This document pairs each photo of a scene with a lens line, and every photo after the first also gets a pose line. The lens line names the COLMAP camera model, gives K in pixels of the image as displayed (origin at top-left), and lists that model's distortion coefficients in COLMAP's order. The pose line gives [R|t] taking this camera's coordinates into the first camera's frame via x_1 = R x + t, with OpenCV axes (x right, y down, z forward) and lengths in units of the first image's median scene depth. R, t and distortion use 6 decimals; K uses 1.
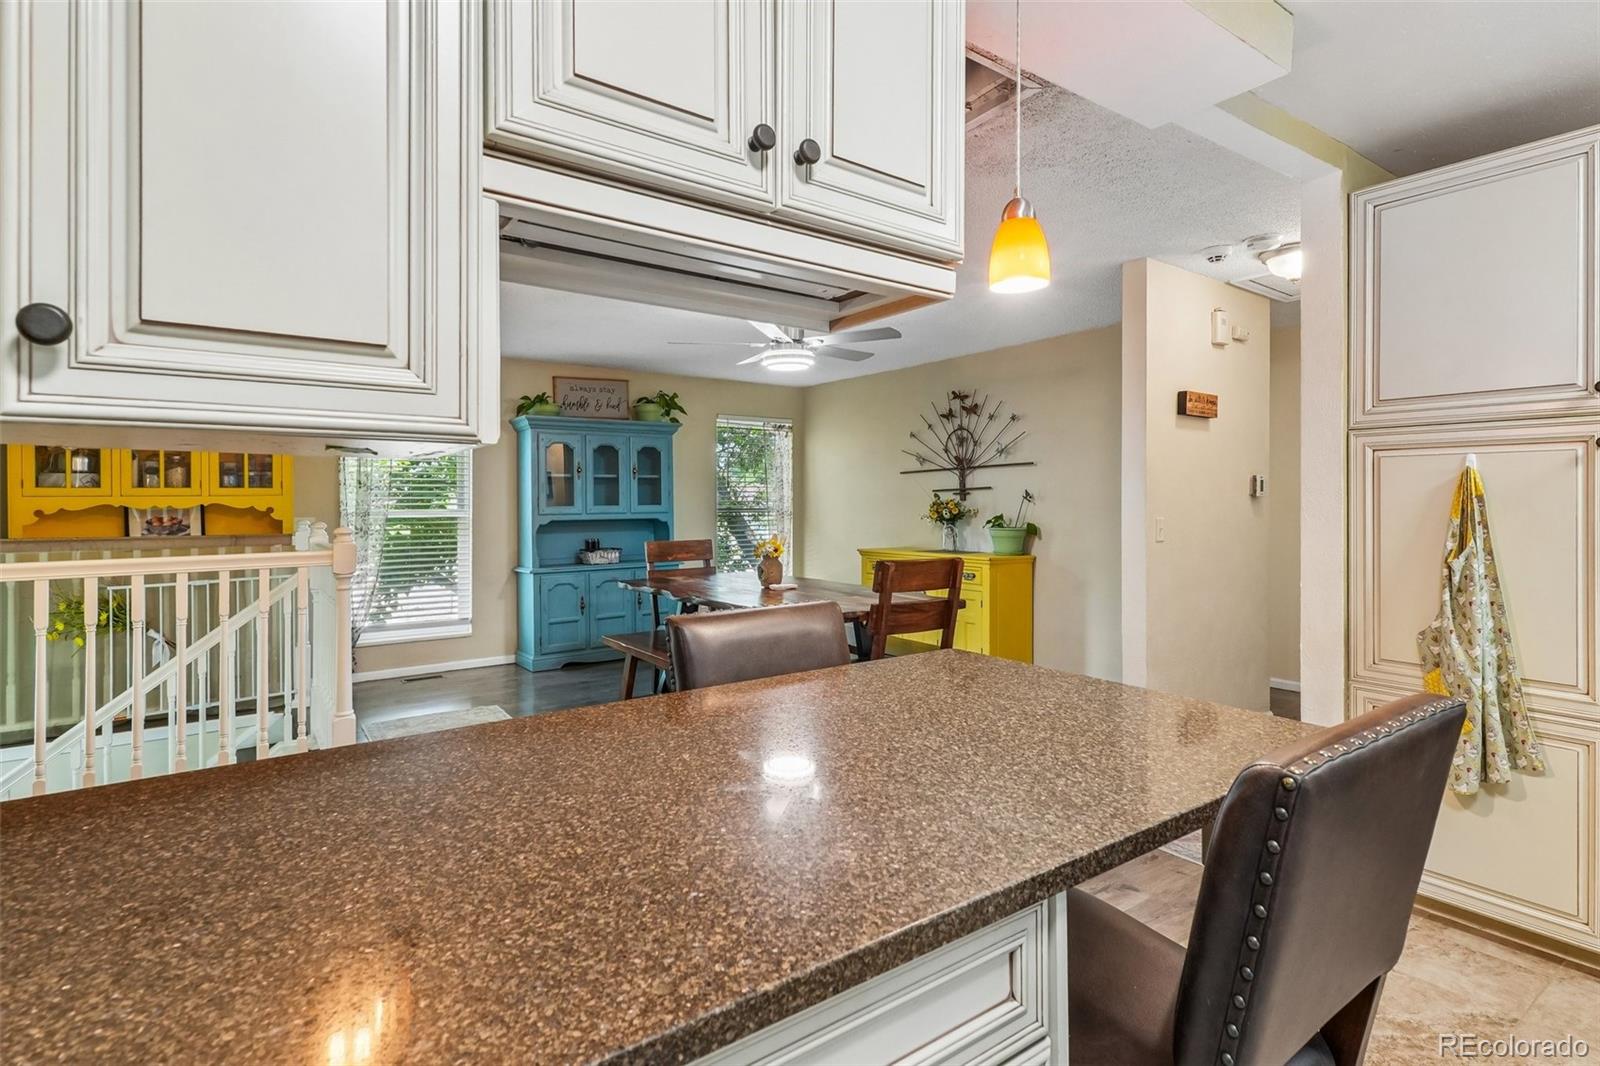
lens RADIAL K [[784.9, 0, 786.6], [0, 784.9, 498.7], [0, 0, 1]] dist [0.017055, -0.006704]
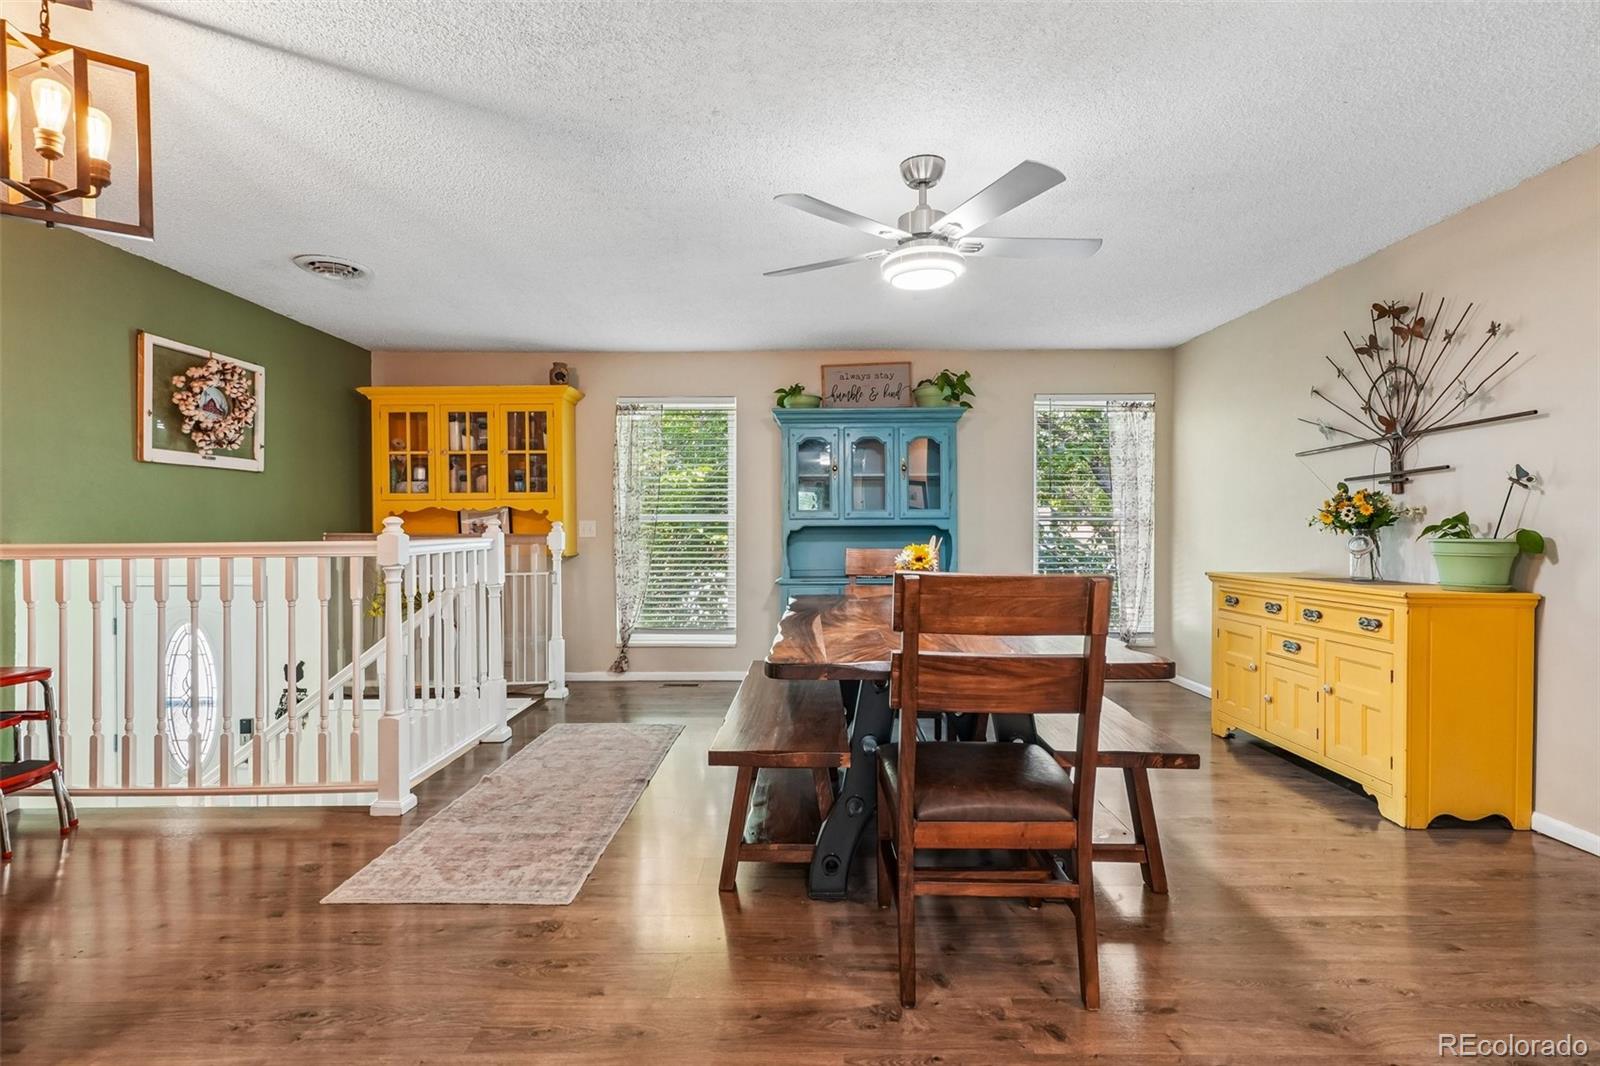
lens RADIAL K [[768.8, 0, 793.9], [0, 768.8, 530.3], [0, 0, 1]] dist [0.014097, -0.001556]
pose [[0.810018, 0.005395, -0.586380, 0.204426], [0.001166, 0.999941, 0.010811, 0.023547], [0.586404, -0.009441, 0.809964, 0.290018]]
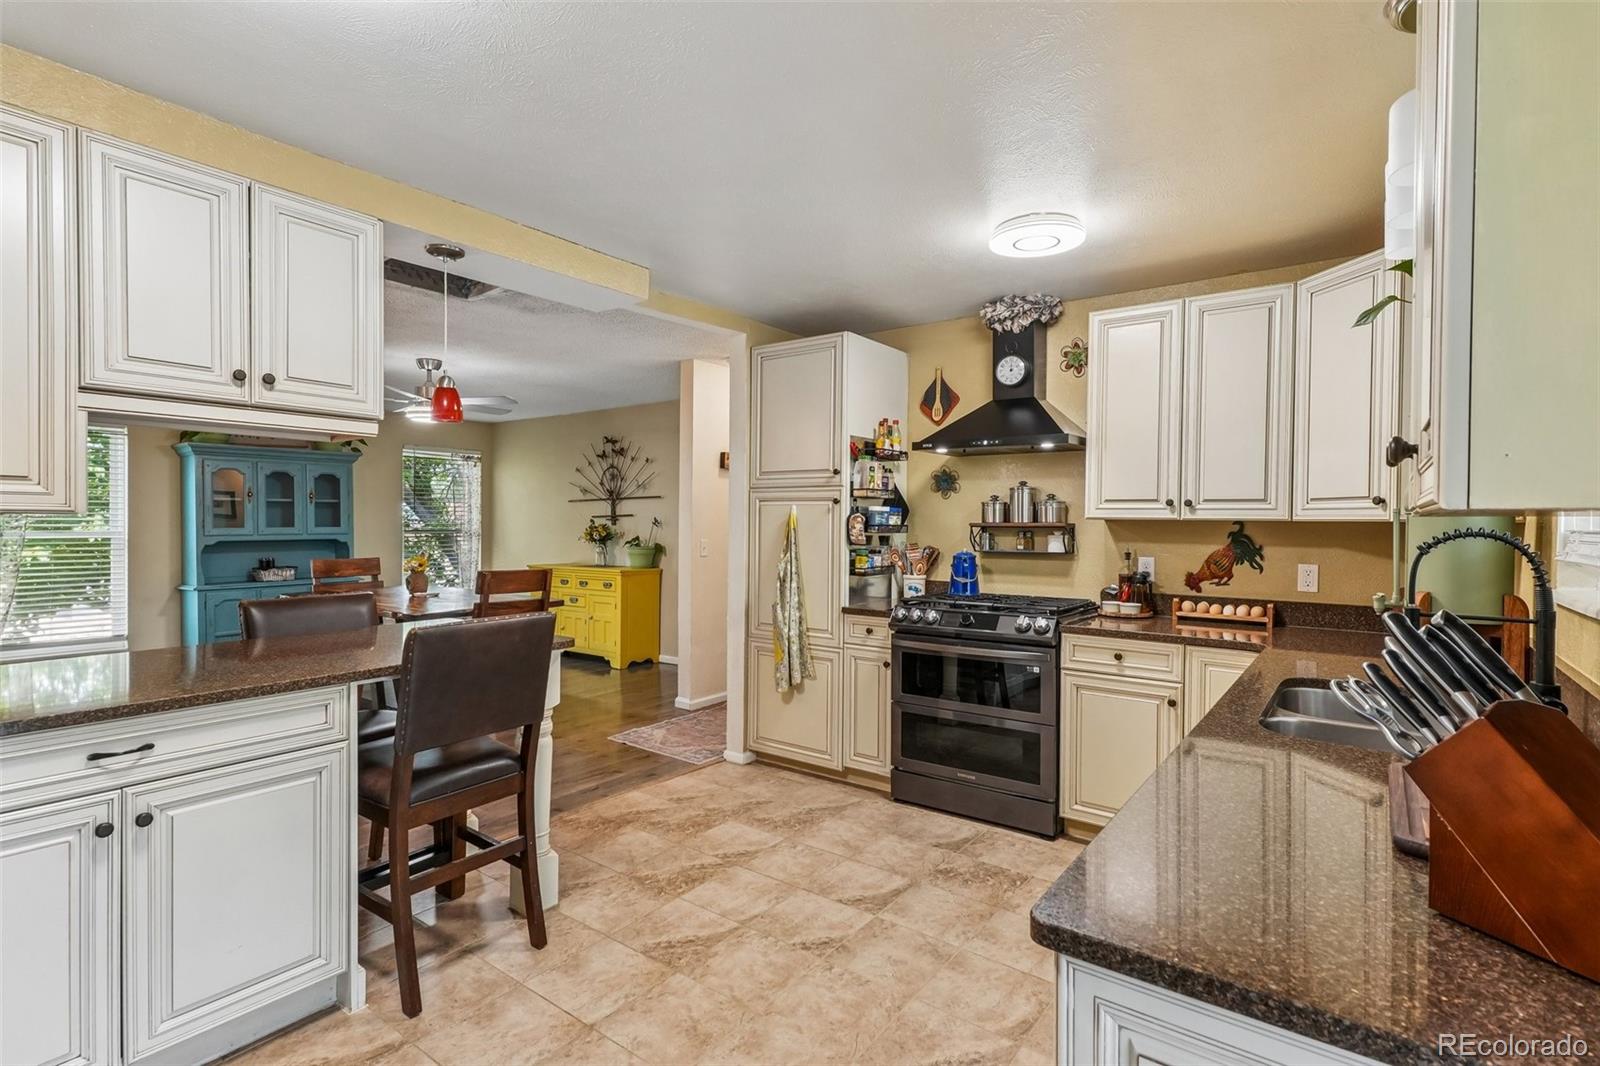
lens RADIAL K [[768.8, 0, 793.9], [0, 768.8, 530.3], [0, 0, 1]] dist [0.014097, -0.001556]
pose [[0.951763, 0.004538, 0.306801, 0.125419], [-0.009372, 0.999854, 0.014287, -0.009395], [-0.306691, -0.016474, 0.951667, -0.250696]]
